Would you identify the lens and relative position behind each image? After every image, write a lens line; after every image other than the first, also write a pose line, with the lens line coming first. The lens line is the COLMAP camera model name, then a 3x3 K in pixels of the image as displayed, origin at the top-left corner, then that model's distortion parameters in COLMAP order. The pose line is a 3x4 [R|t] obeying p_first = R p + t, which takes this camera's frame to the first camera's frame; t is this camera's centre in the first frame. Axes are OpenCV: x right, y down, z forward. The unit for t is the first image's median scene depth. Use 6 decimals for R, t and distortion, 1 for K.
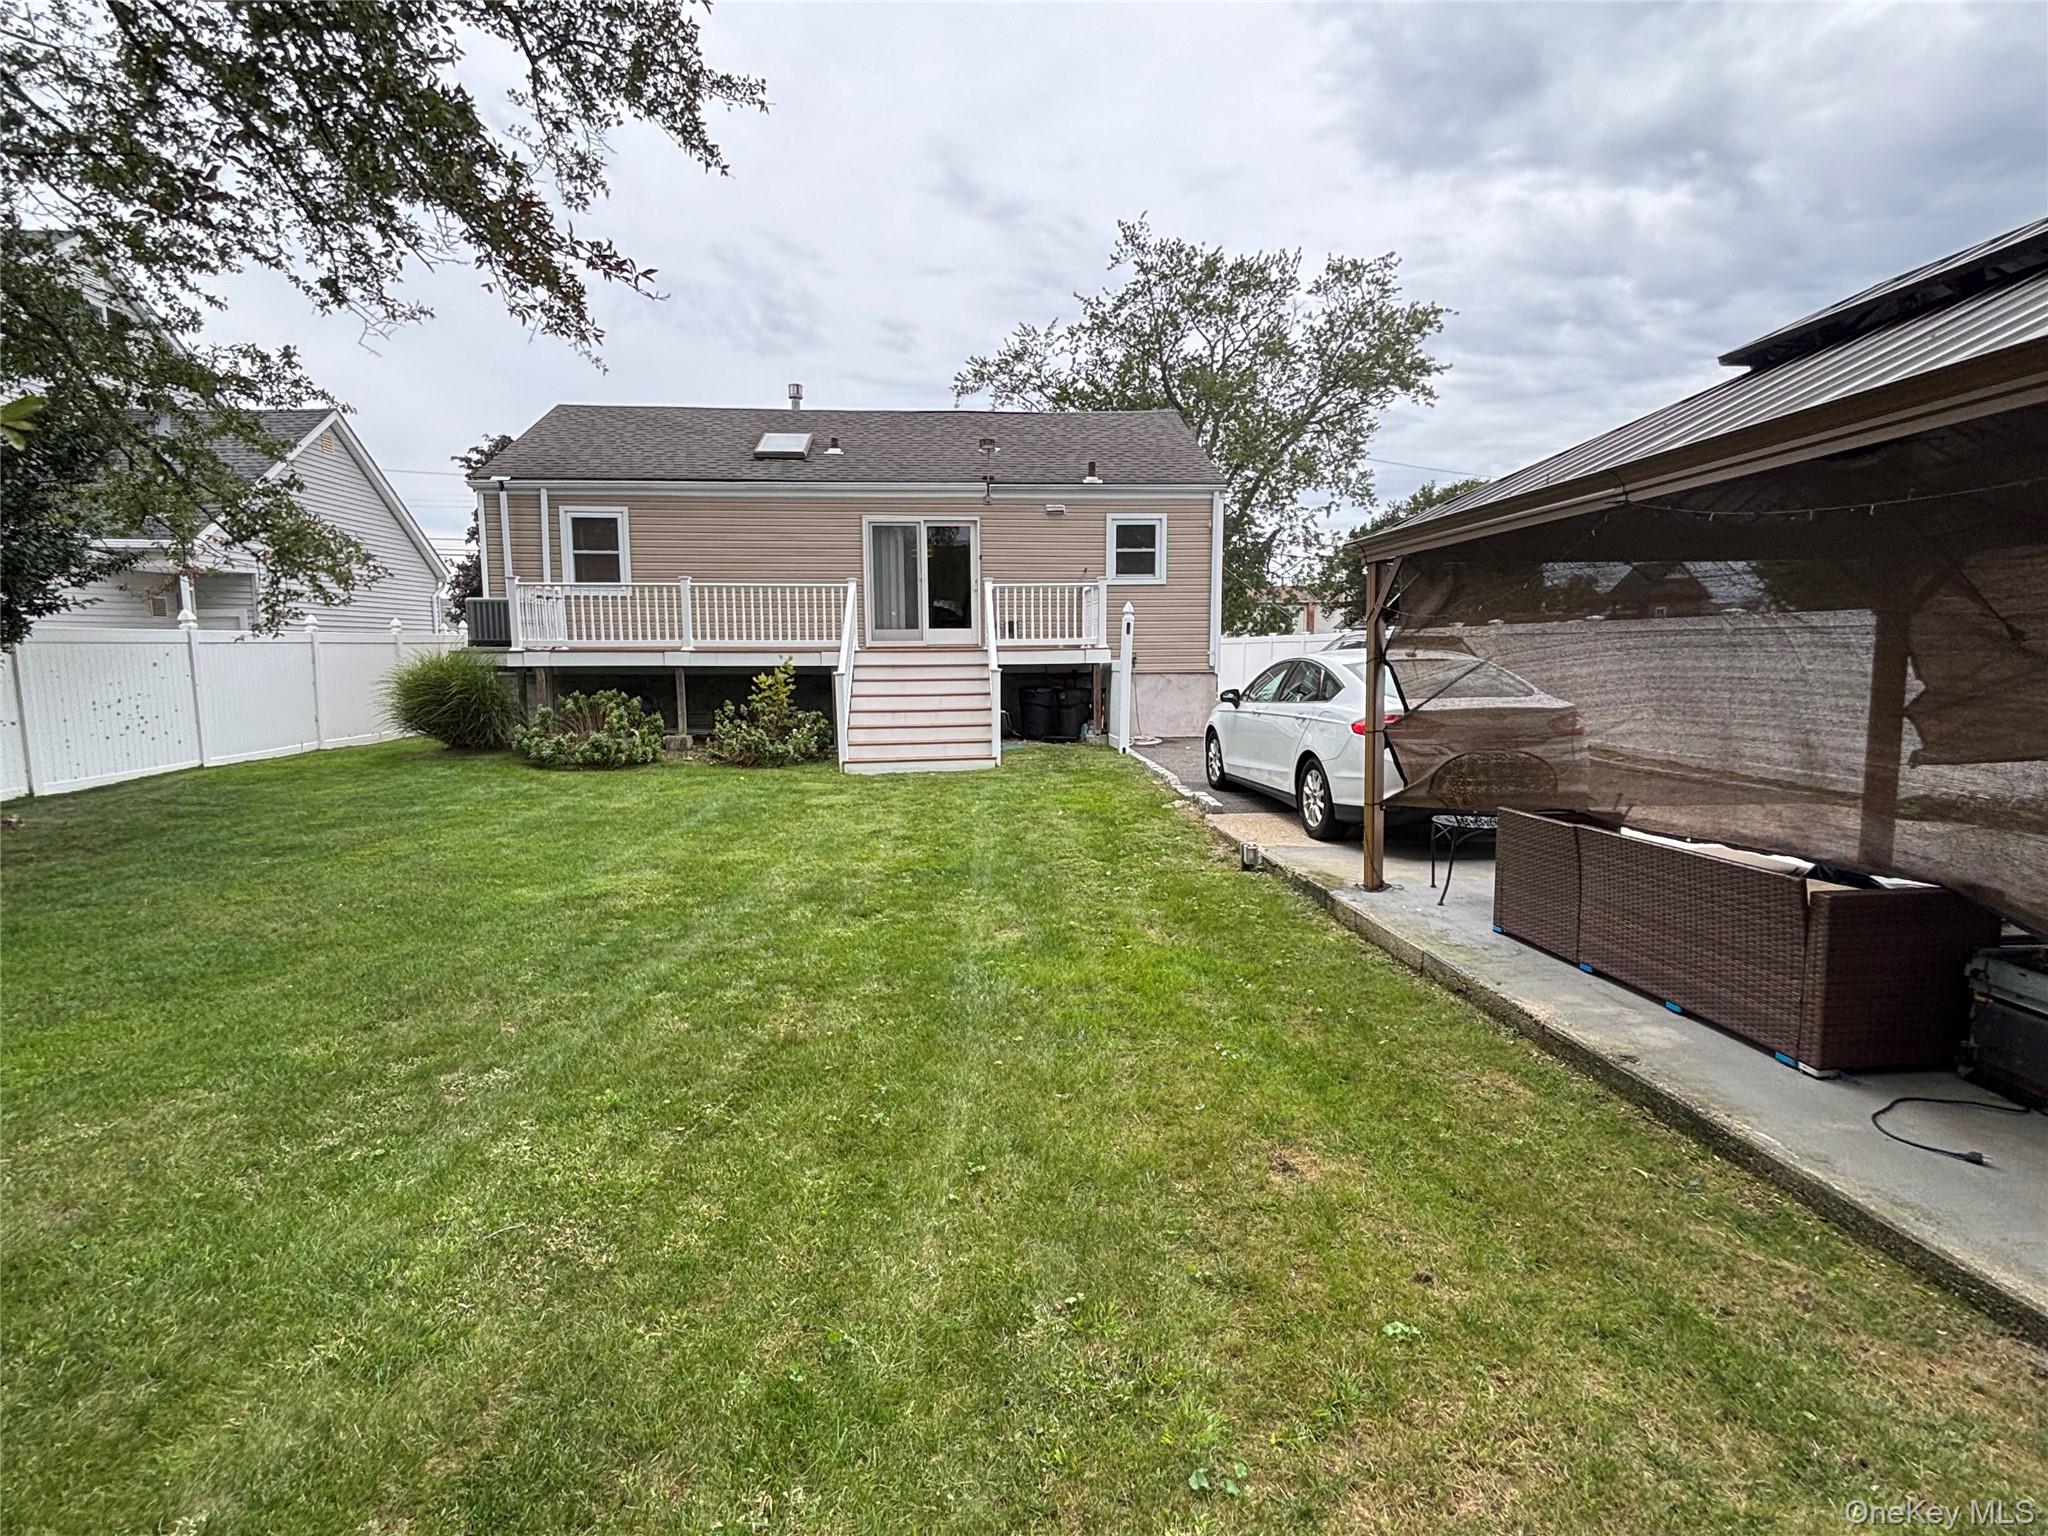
lens RADIAL K [[1024.7, 0, 1021.9], [0, 1024.7, 757.1], [0, 0, 1]] dist [-0.000774, -0.000580]
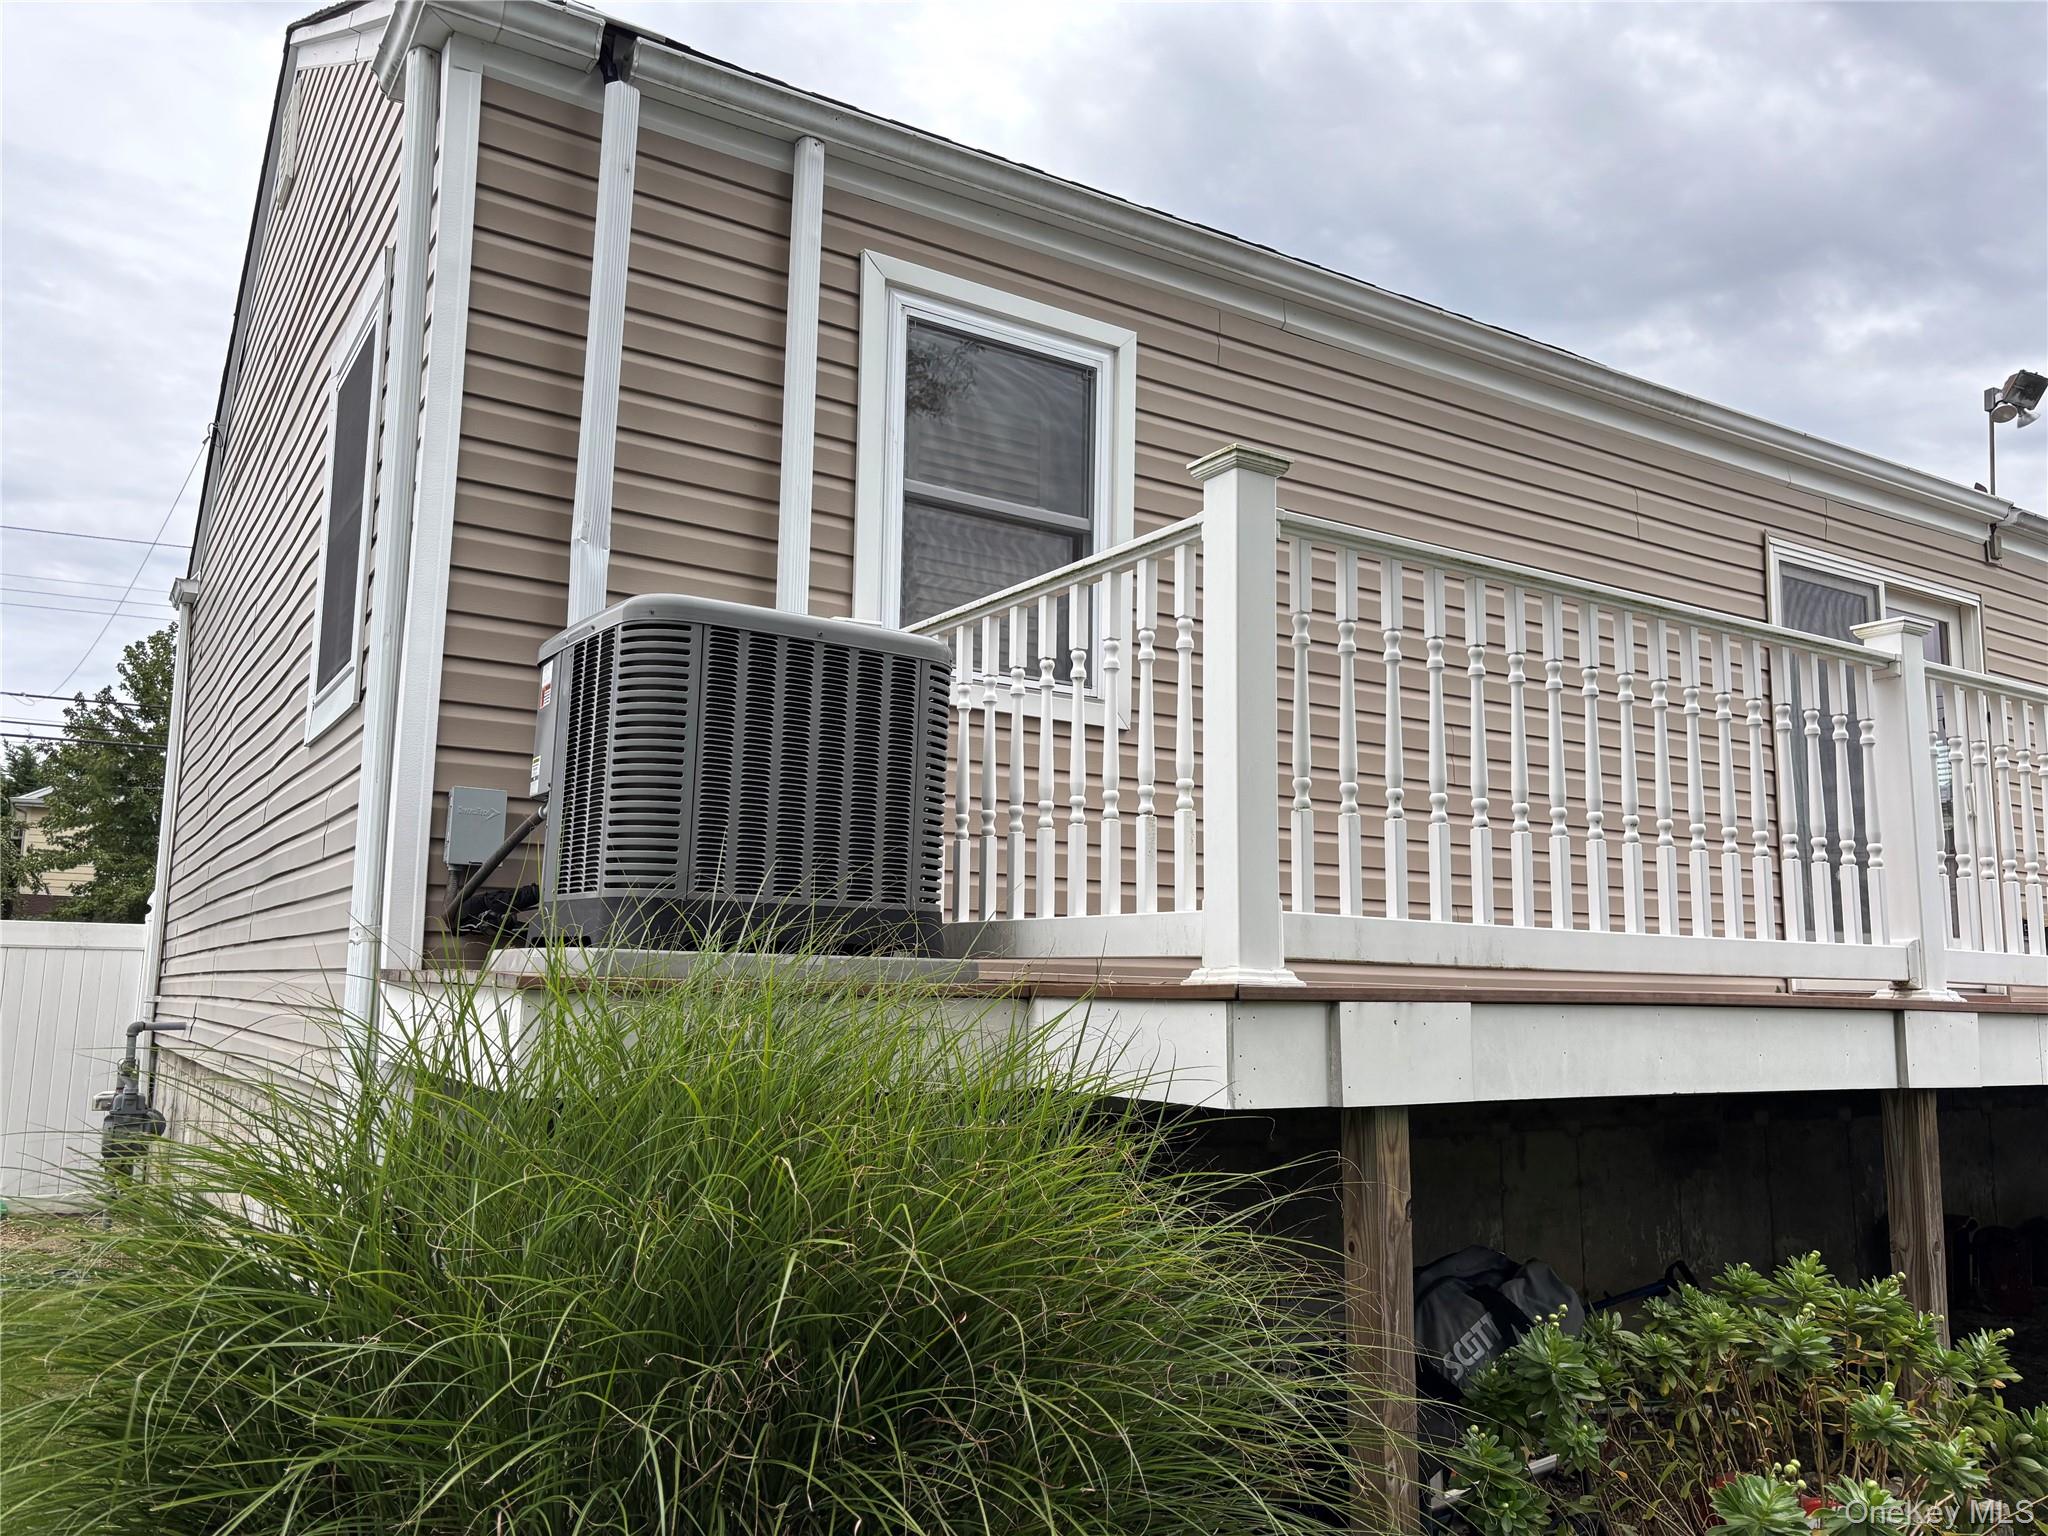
lens RADIAL K [[1569.8, 0, 1024.0], [0, 1569.8, 761.5], [0, 0, 1]] dist [0.010326, -0.009685]
pose [[0.891888, 0.085761, 0.444051, -0.542565], [0.025317, 0.970849, -0.238353, -0.073960], [-0.451548, 0.223826, 0.863717, 0.731299]]
